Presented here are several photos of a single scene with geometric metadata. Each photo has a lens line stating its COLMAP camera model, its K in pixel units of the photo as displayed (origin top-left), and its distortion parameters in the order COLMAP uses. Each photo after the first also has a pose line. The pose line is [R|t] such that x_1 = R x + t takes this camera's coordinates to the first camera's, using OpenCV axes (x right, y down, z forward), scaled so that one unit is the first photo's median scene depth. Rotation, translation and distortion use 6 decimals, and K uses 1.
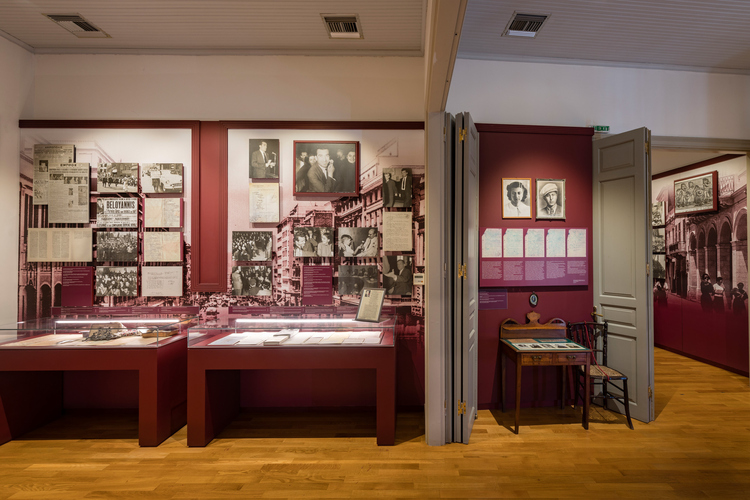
lens RADIAL K [[341.8, 0, 421.5], [0, 341.8, 253.6], [0, 0, 1]] dist [0.000409, -0.000503]
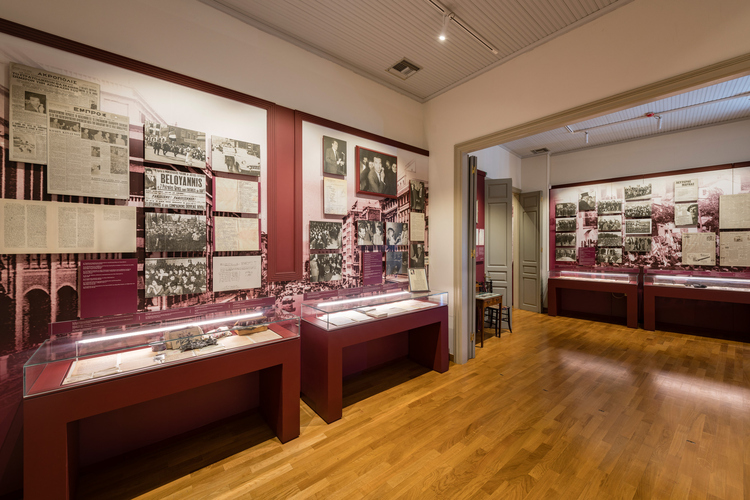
lens RADIAL K [[305.4, 0, 375.0], [0, 305.4, 250.0], [0, 0, 1]] dist [0.004122, 0.000206]
pose [[0.764319, -0.012001, 0.644727, -0.998834], [0.002021, 0.999866, 0.016216, 0.009033], [-0.644835, -0.011091, 0.764241, 0.158098]]
